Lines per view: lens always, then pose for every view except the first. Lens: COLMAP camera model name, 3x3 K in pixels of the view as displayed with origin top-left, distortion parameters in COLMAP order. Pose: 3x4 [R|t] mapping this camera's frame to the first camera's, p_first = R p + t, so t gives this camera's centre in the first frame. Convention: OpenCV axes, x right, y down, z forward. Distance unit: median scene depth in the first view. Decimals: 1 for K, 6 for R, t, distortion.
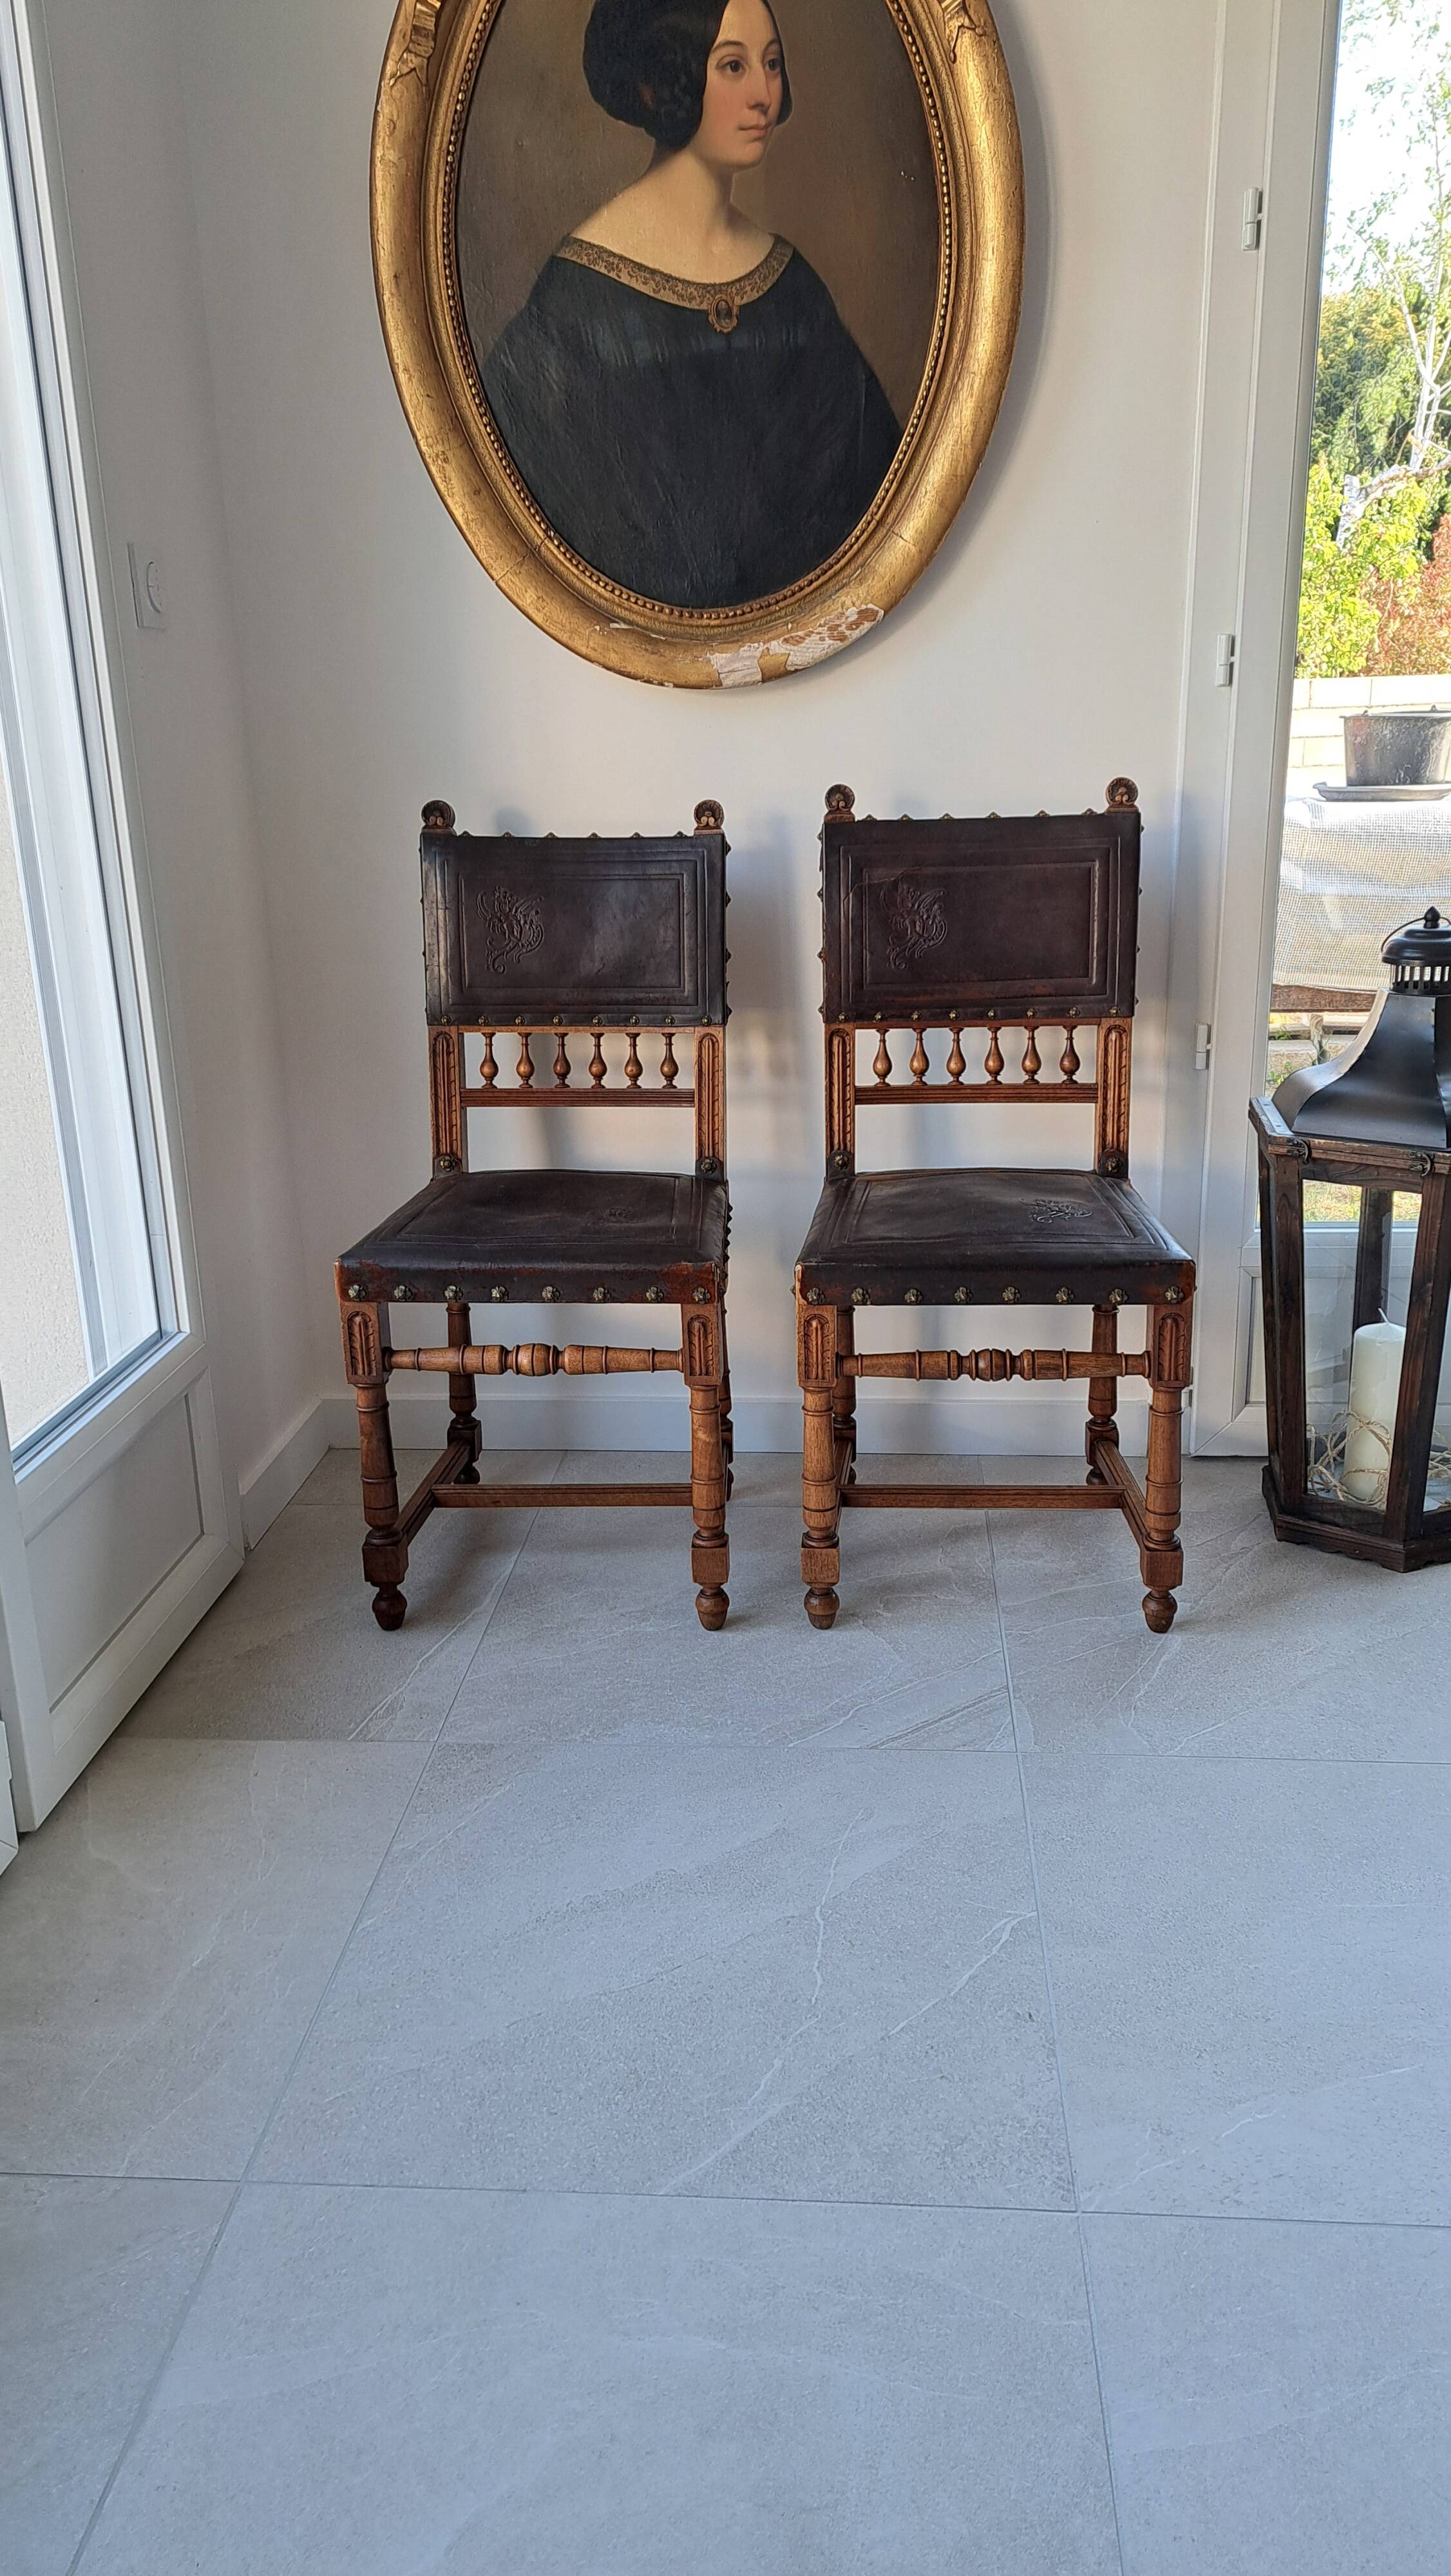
lens RADIAL K [[1916.9, 0, 737.9], [0, 1916.9, 1301.1], [0, 0, 1]] dist [0.077139, -0.114589]
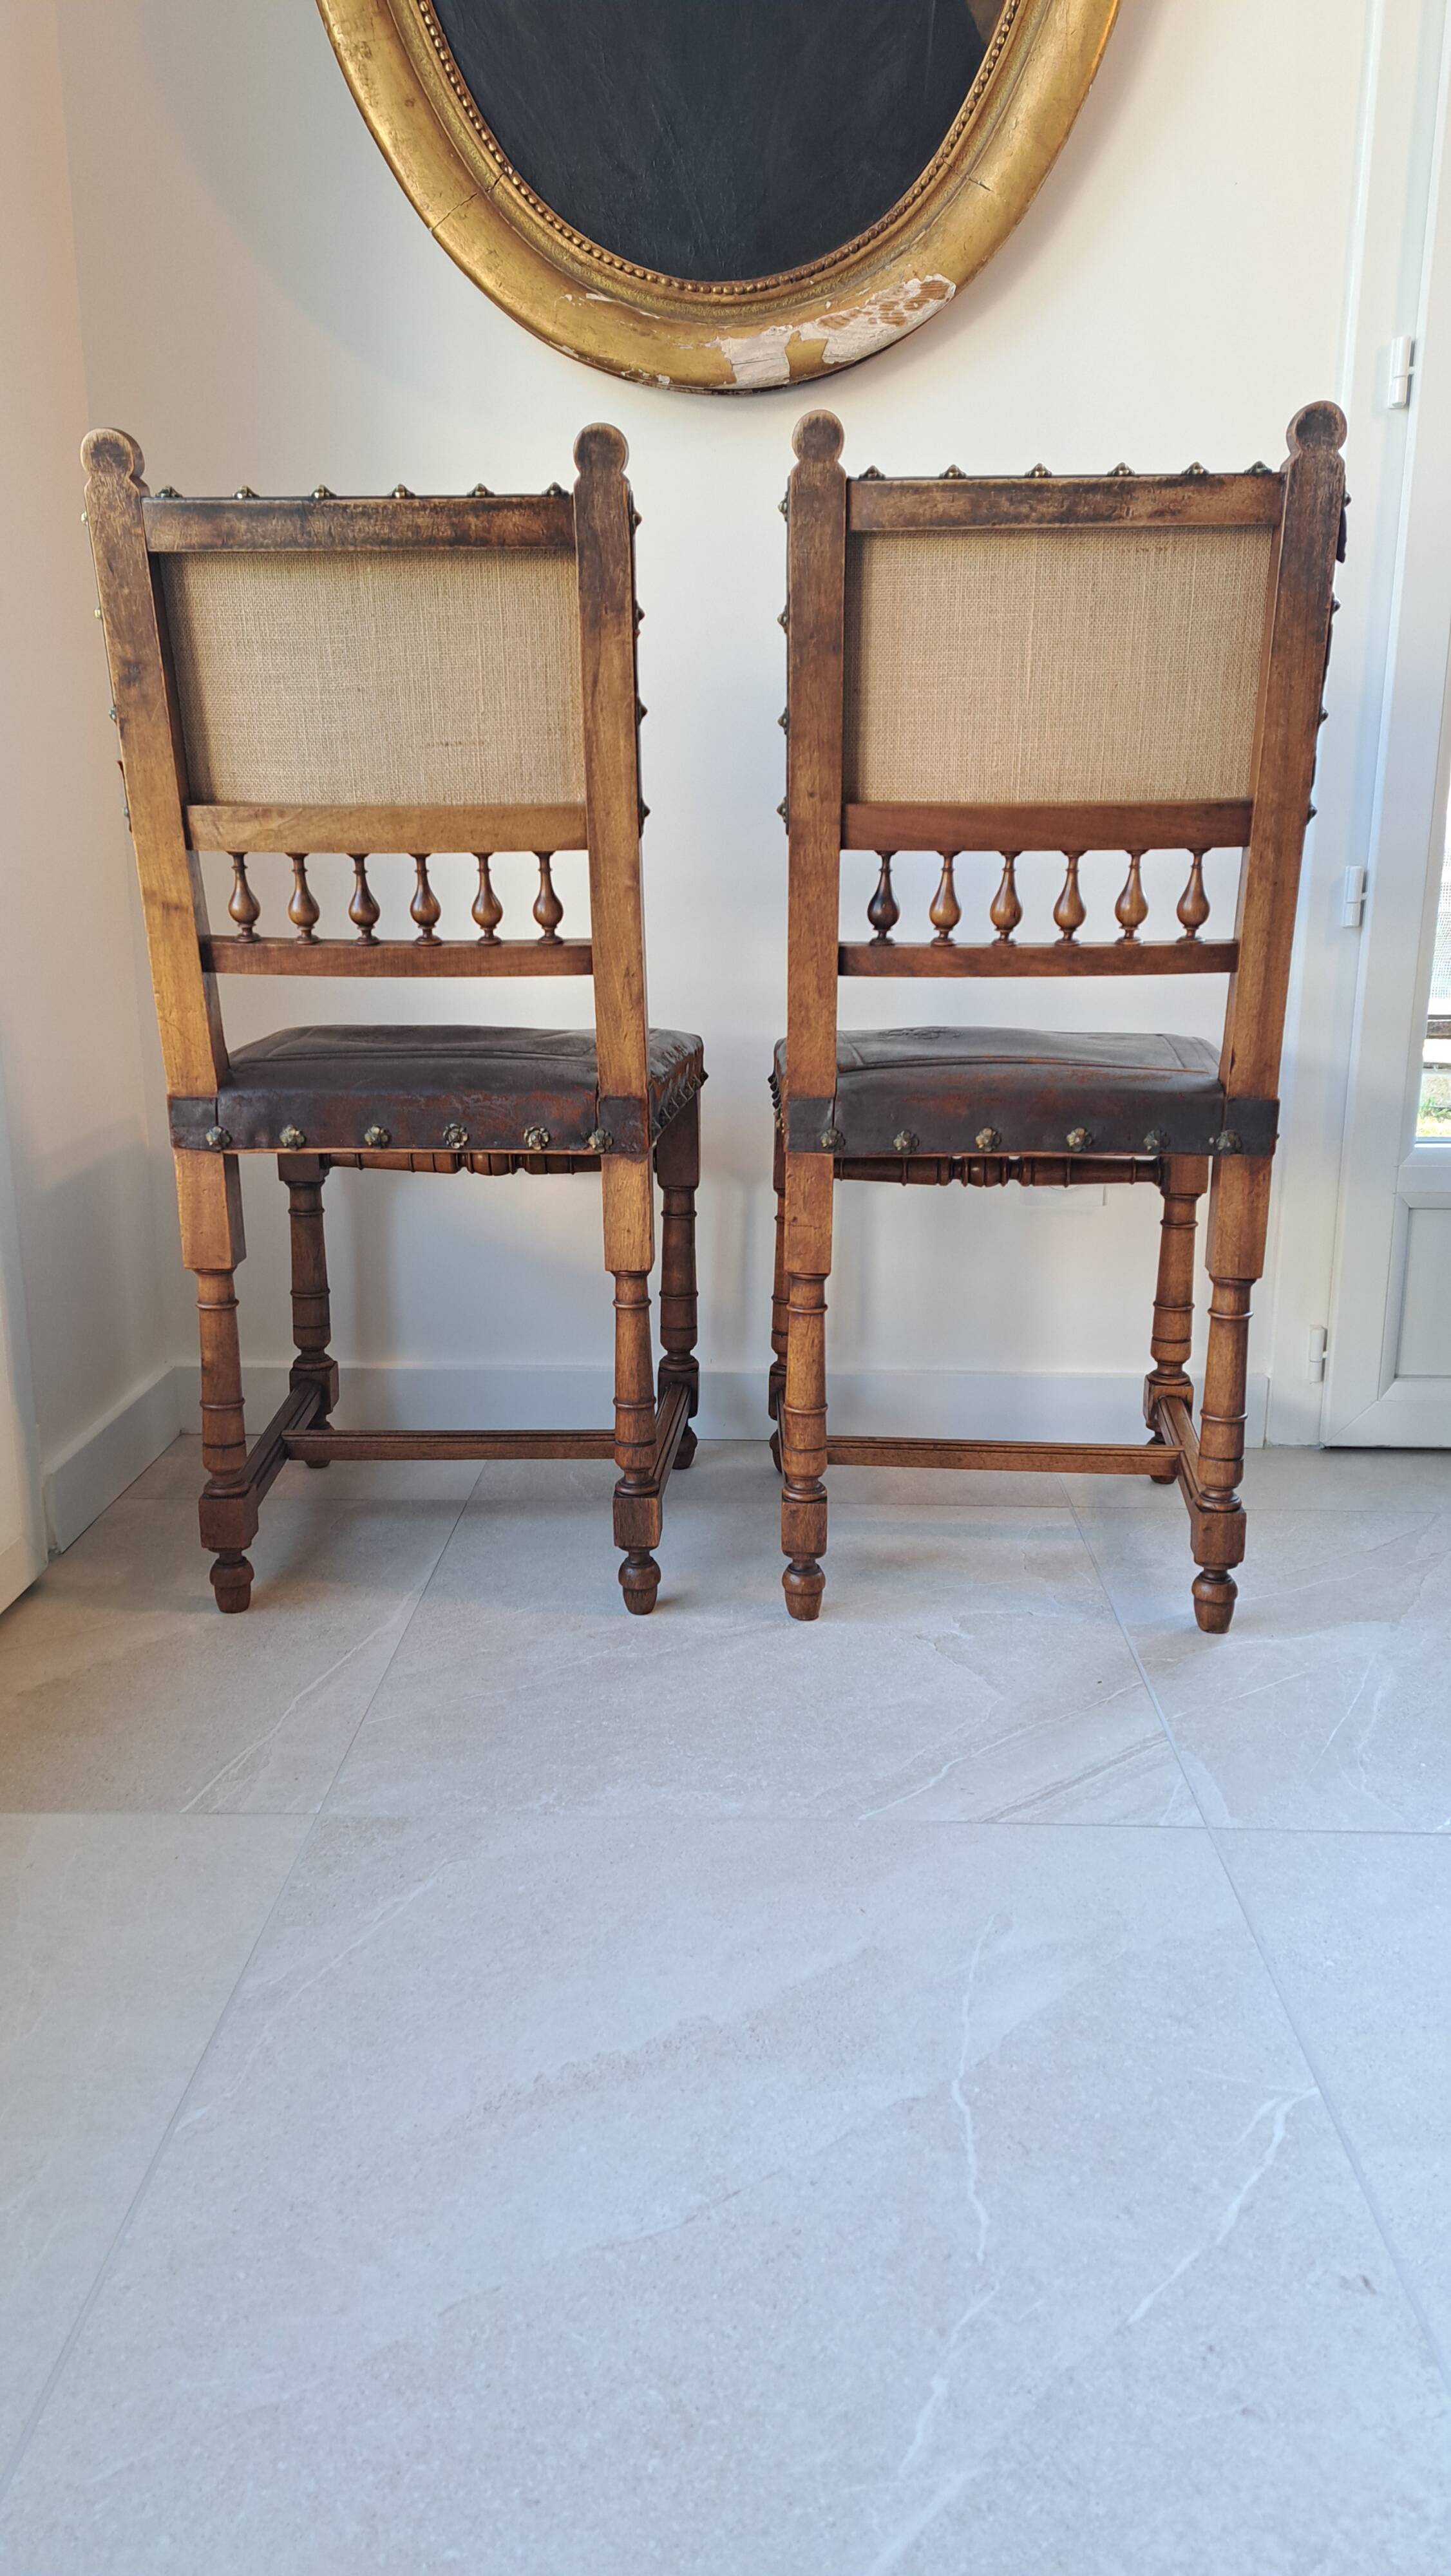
lens RADIAL K [[1890.3, 0, 729.9], [0, 1890.3, 1302.1], [0, 0, 1]] dist [0.081421, -0.106206]
pose [[0.998440, 0.012498, 0.054412, -0.047276], [-0.009330, 0.998267, -0.058098, 0.078957], [-0.055044, 0.057499, 0.996827, 0.292450]]
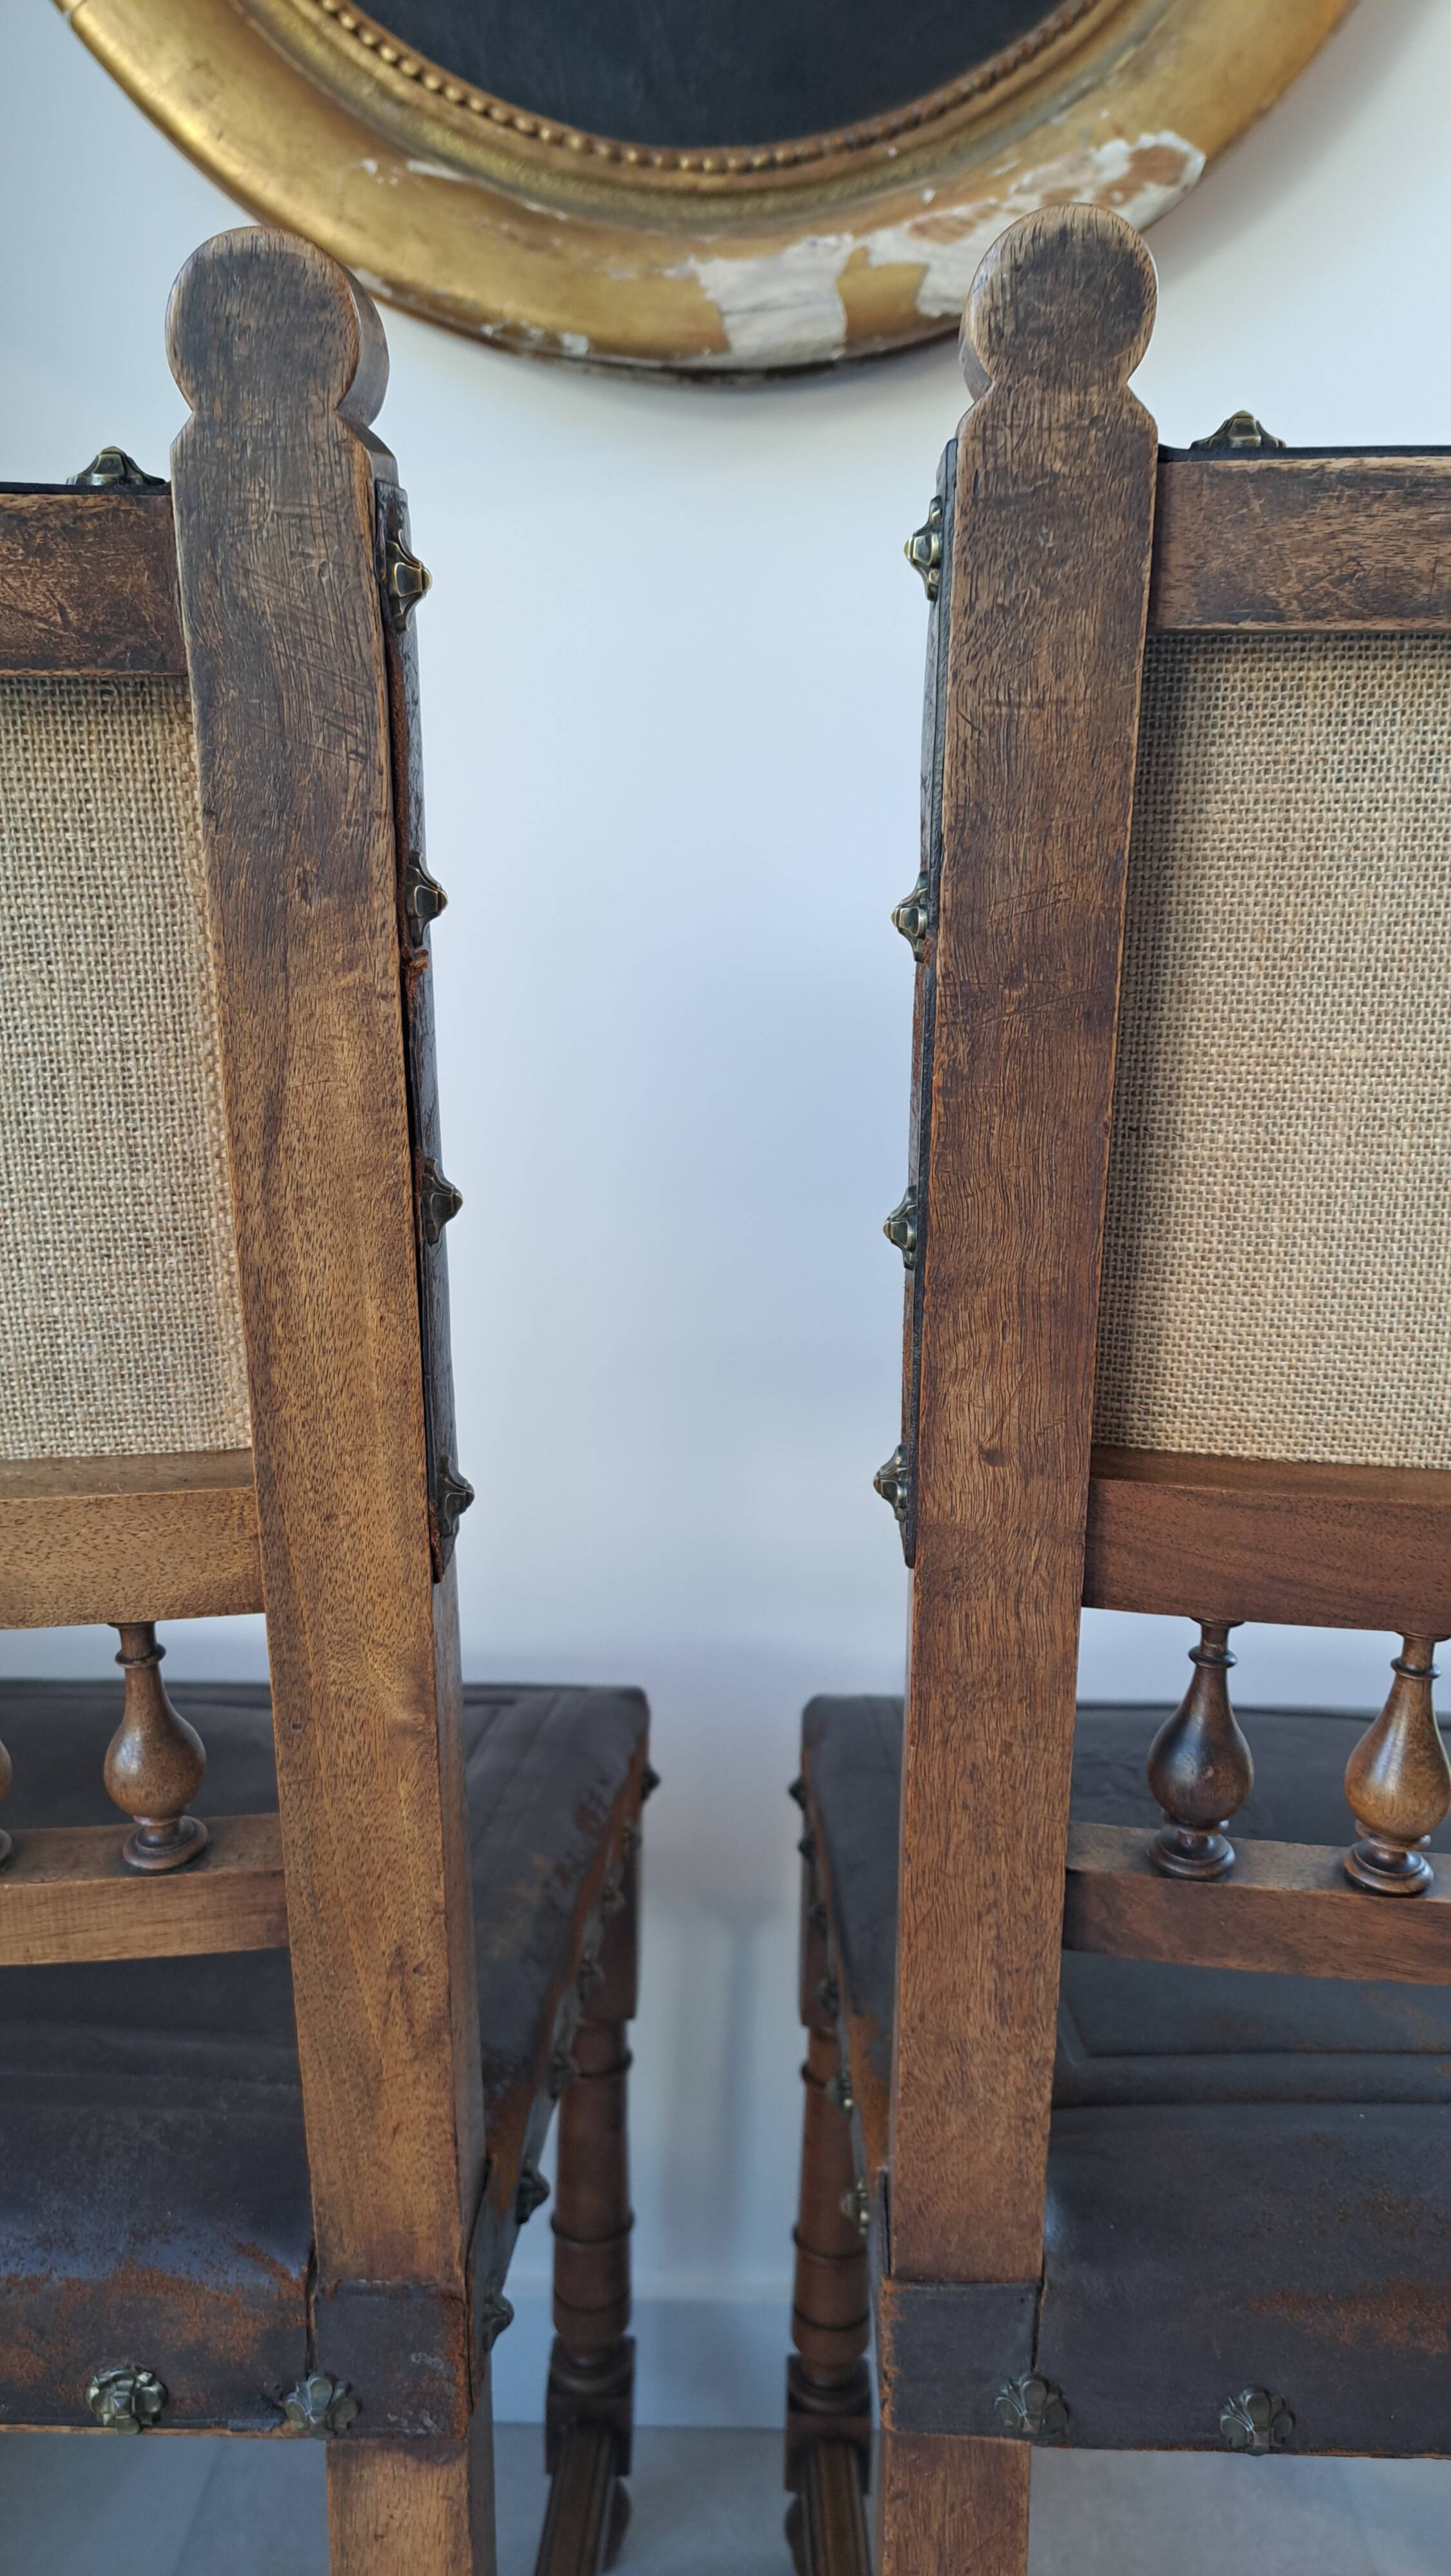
lens RADIAL K [[1916.9, 0, 737.9], [0, 1916.9, 1301.1], [0, 0, 1]] dist [0.077139, -0.114589]
pose [[0.996691, 0.022569, 0.078091, -0.030734], [-0.011792, 0.990665, -0.135808, -0.105997], [-0.080427, 0.134438, 0.987653, 0.695891]]
